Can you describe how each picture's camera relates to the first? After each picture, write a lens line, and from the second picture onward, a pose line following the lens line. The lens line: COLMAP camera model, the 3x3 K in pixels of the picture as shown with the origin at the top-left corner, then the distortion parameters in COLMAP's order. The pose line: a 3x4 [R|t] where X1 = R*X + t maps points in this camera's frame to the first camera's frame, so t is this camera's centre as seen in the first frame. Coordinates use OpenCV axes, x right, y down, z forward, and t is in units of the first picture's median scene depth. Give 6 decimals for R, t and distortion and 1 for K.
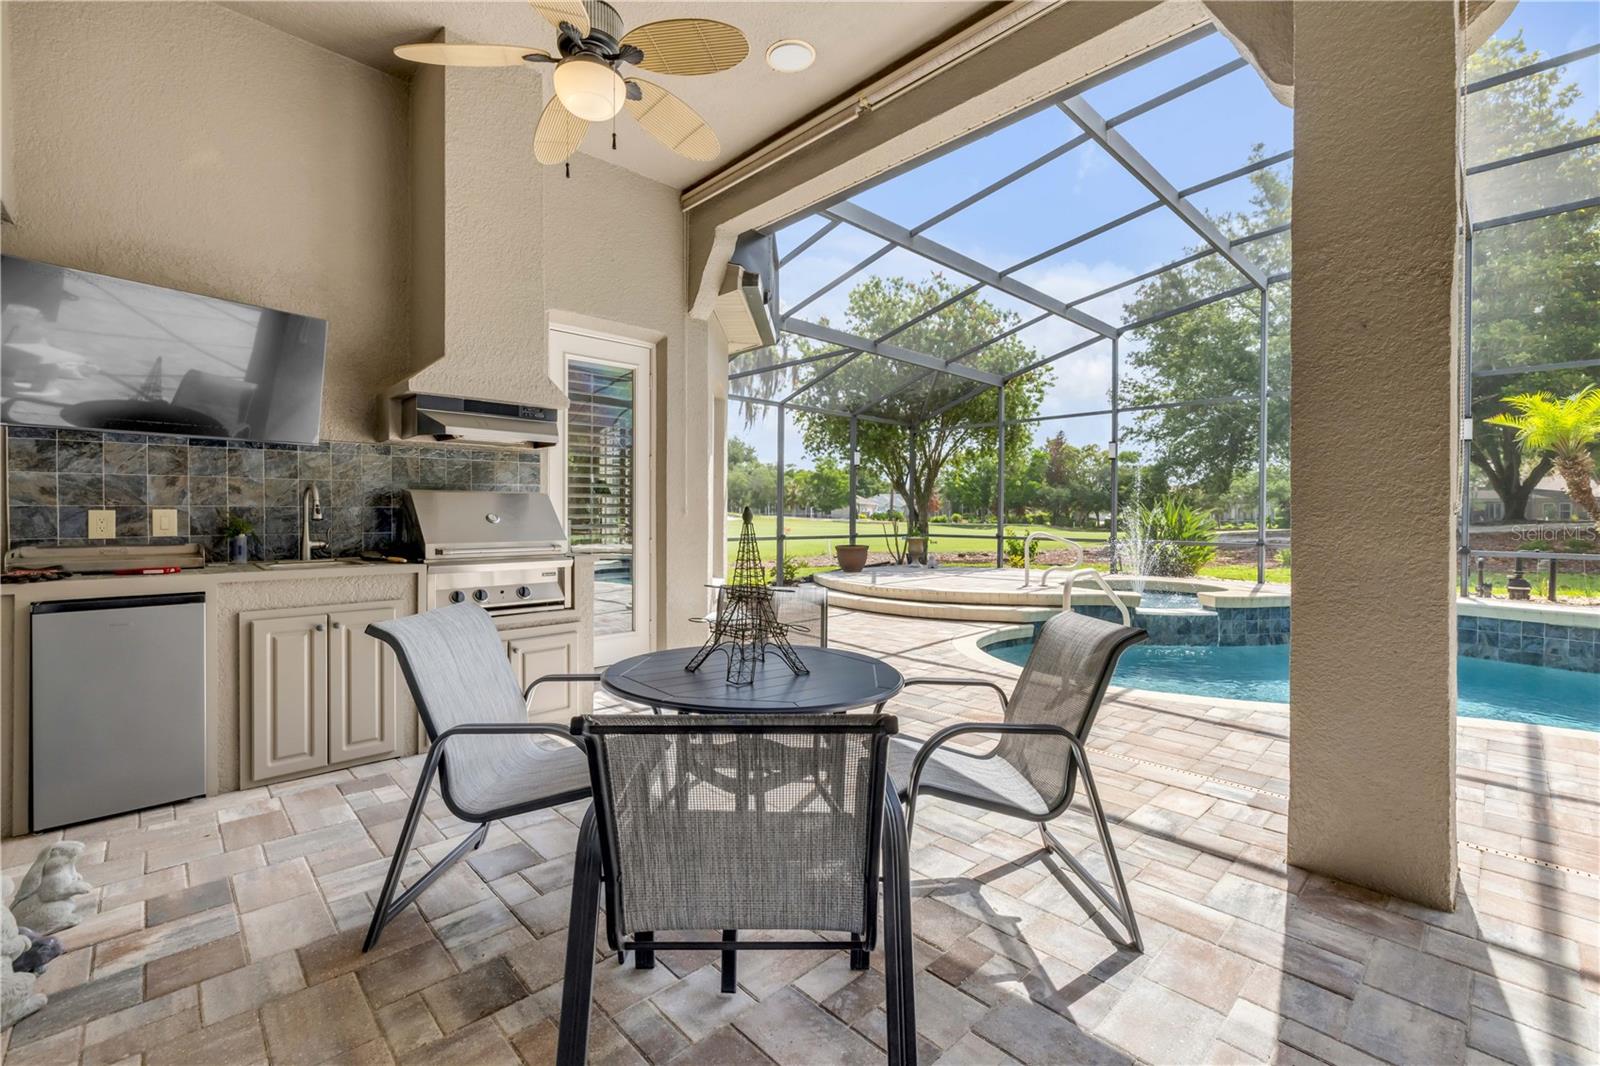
lens RADIAL K [[677.9, 0, 793.4], [0, 677.9, 523.3], [0, 0, 1]] dist [0.000315, -0.000043]
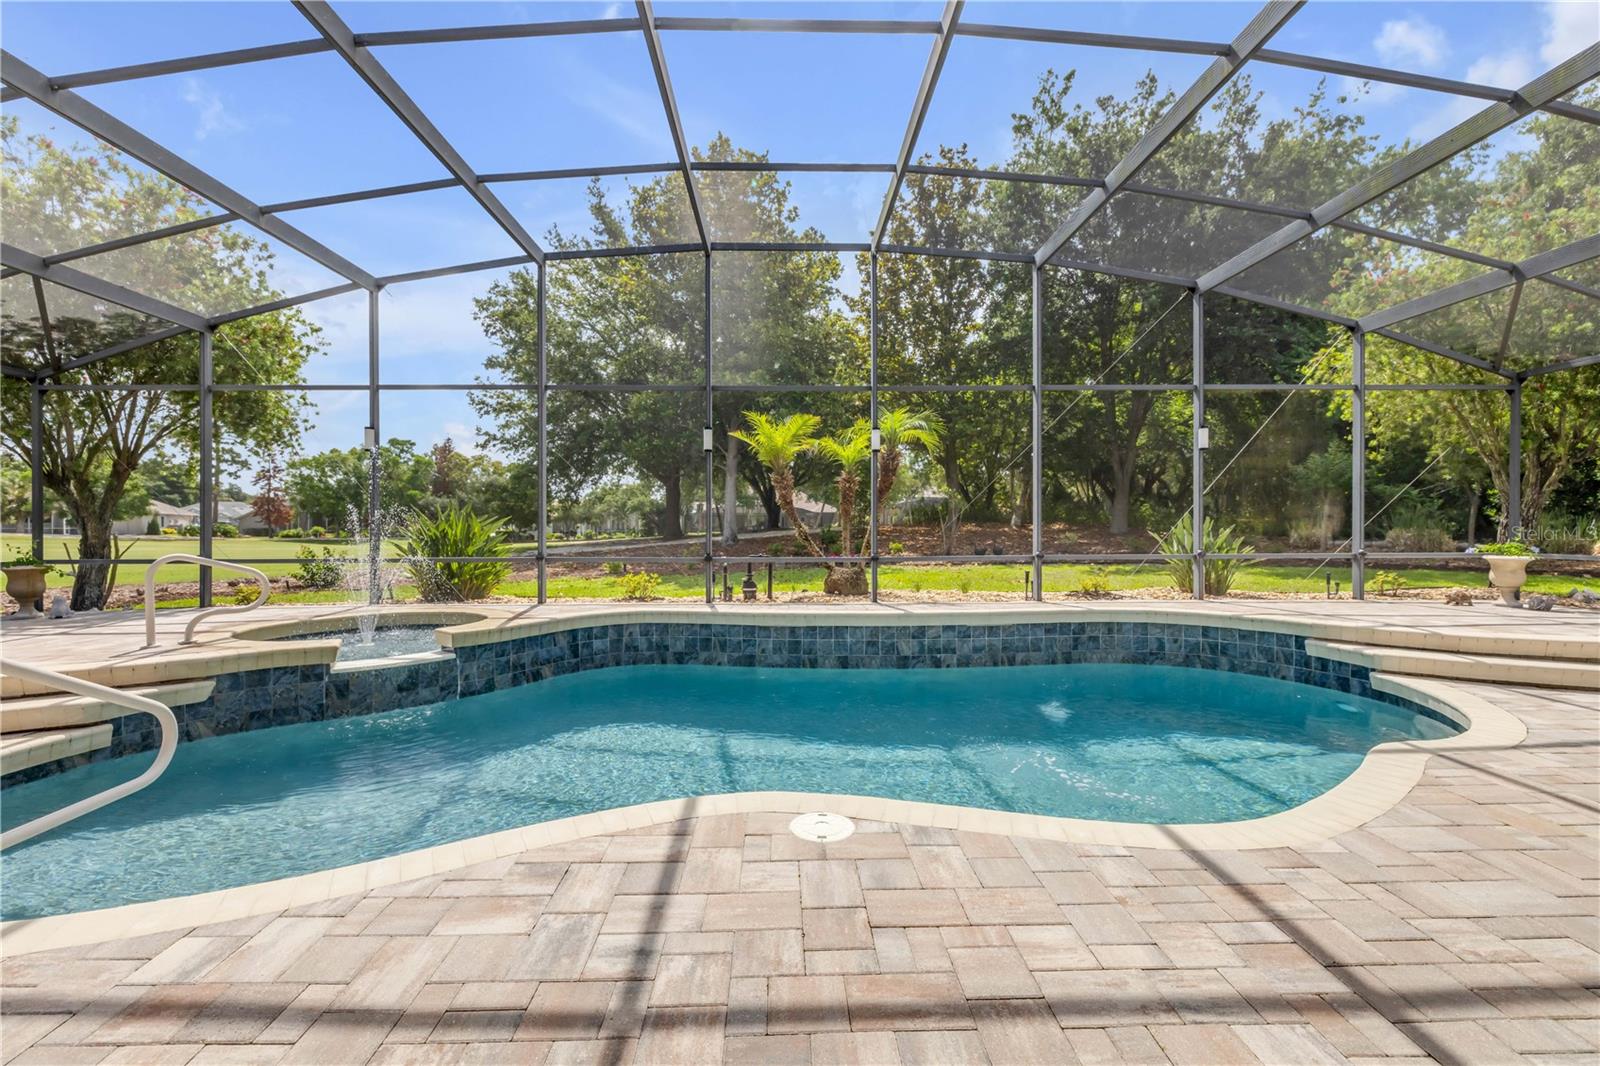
lens RADIAL K [[677.9, 0, 793.4], [0, 677.9, 523.3], [0, 0, 1]] dist [0.000315, -0.000043]
pose [[0.673490, -0.003654, 0.739187, 0.088862], [0.016631, 0.999810, -0.010210, 0.000186], [-0.739009, 0.019170, 0.673423, 0.059271]]
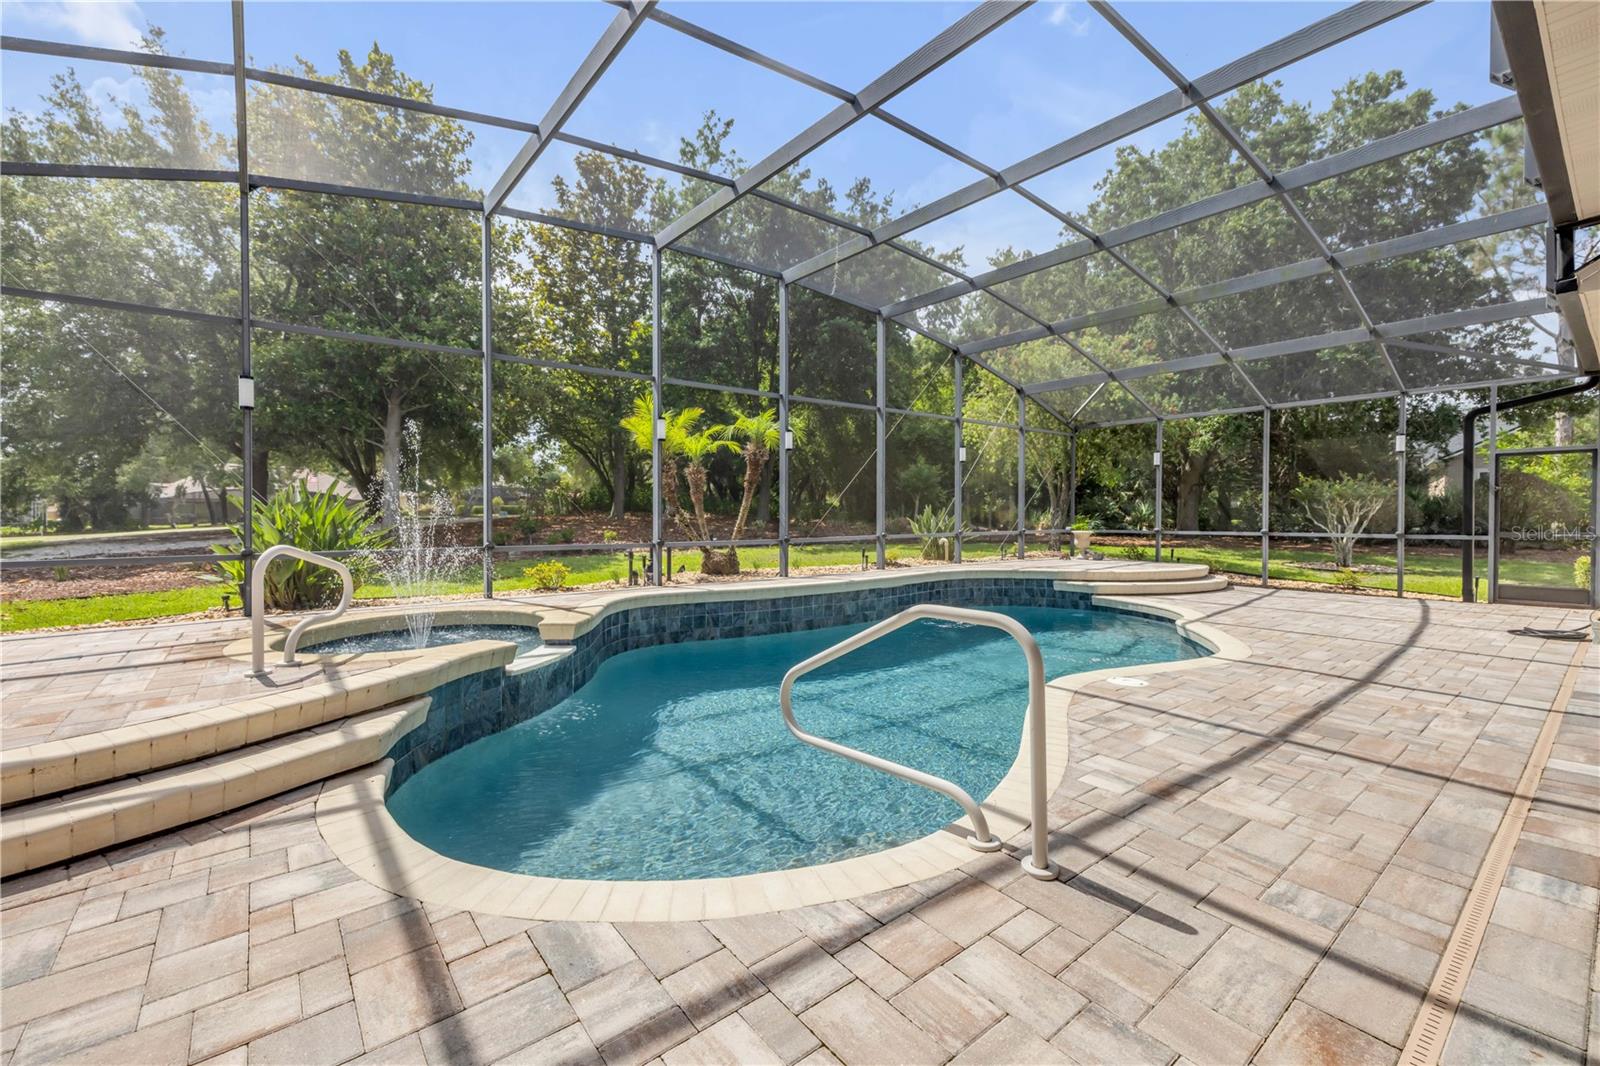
lens RADIAL K [[672.9, 0, 798.0], [0, 672.9, 523.9], [0, 0, 1]] dist [-0.000657, -0.000172]
pose [[0.084563, -0.017342, 0.996267, -0.013795], [0.016445, 0.999737, 0.016006, -0.000842], [-0.996282, 0.015030, 0.084826, 0.194227]]
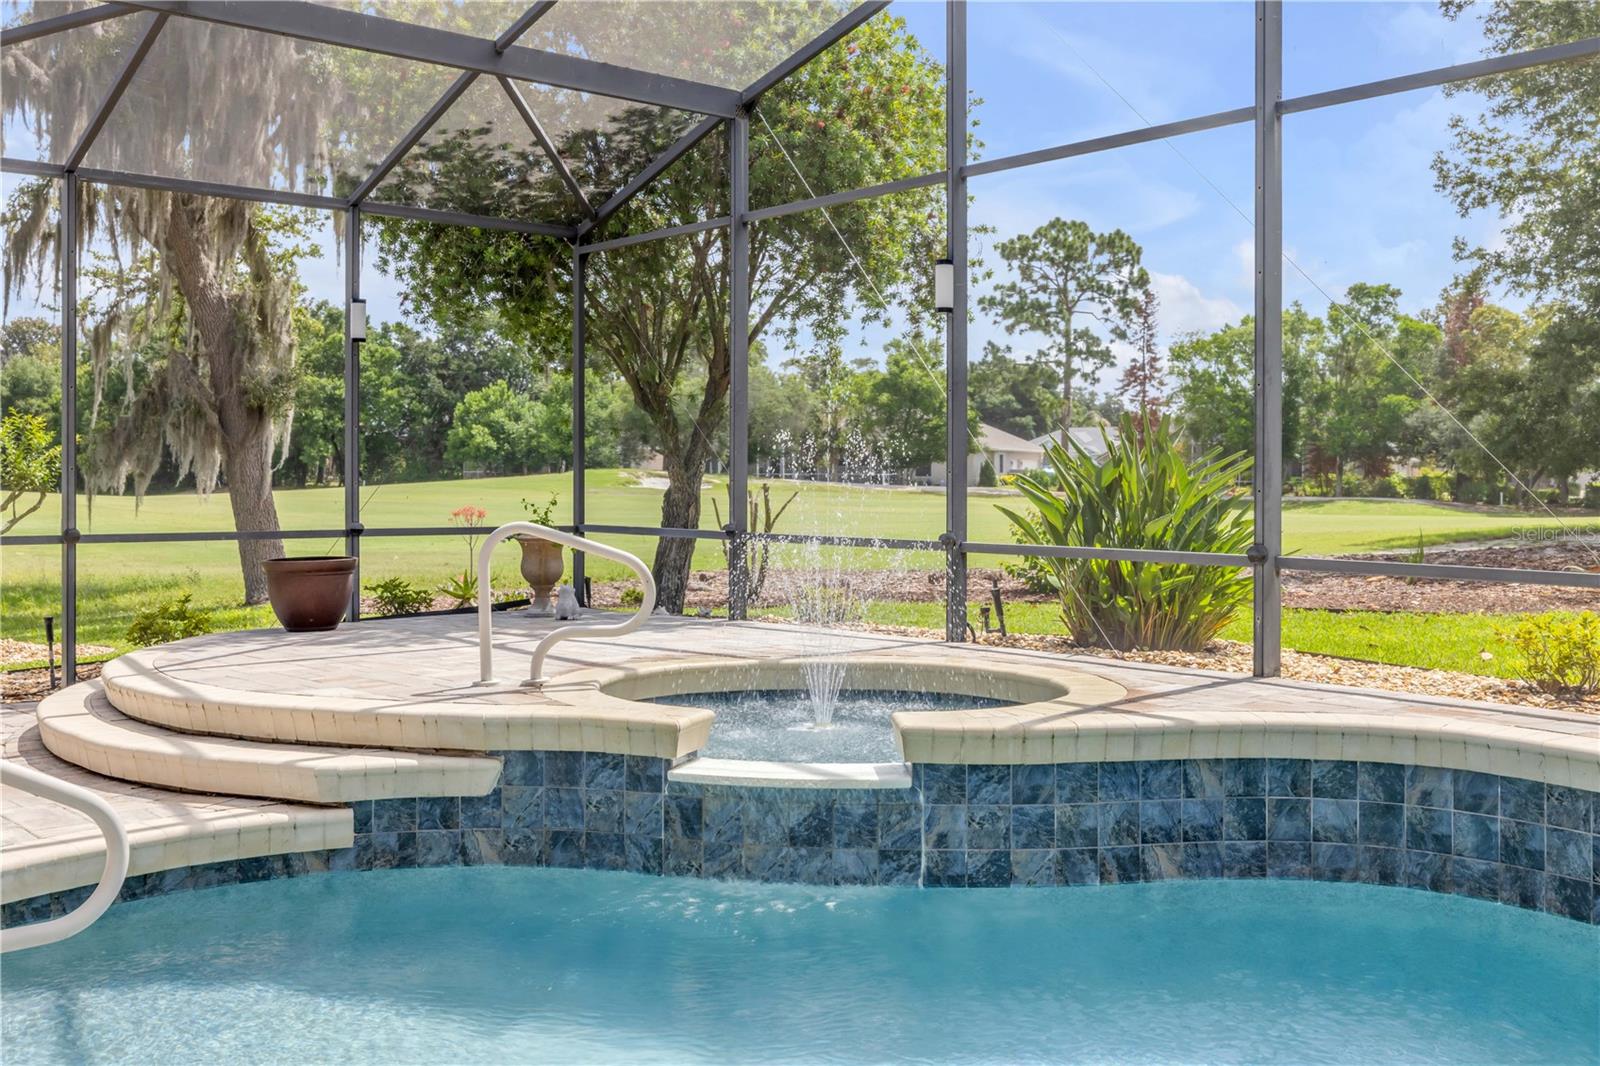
lens RADIAL K [[1581.8, 0, 796.9], [0, 1581.8, 461.3], [0, 0, 1]] dist [-0.000859, 0.011937]
pose [[0.998169, -0.002194, -0.060445, 0.169454], [0.000839, 0.999748, -0.022429, 0.000072], [0.060479, 0.022337, 0.997920, 0.071286]]
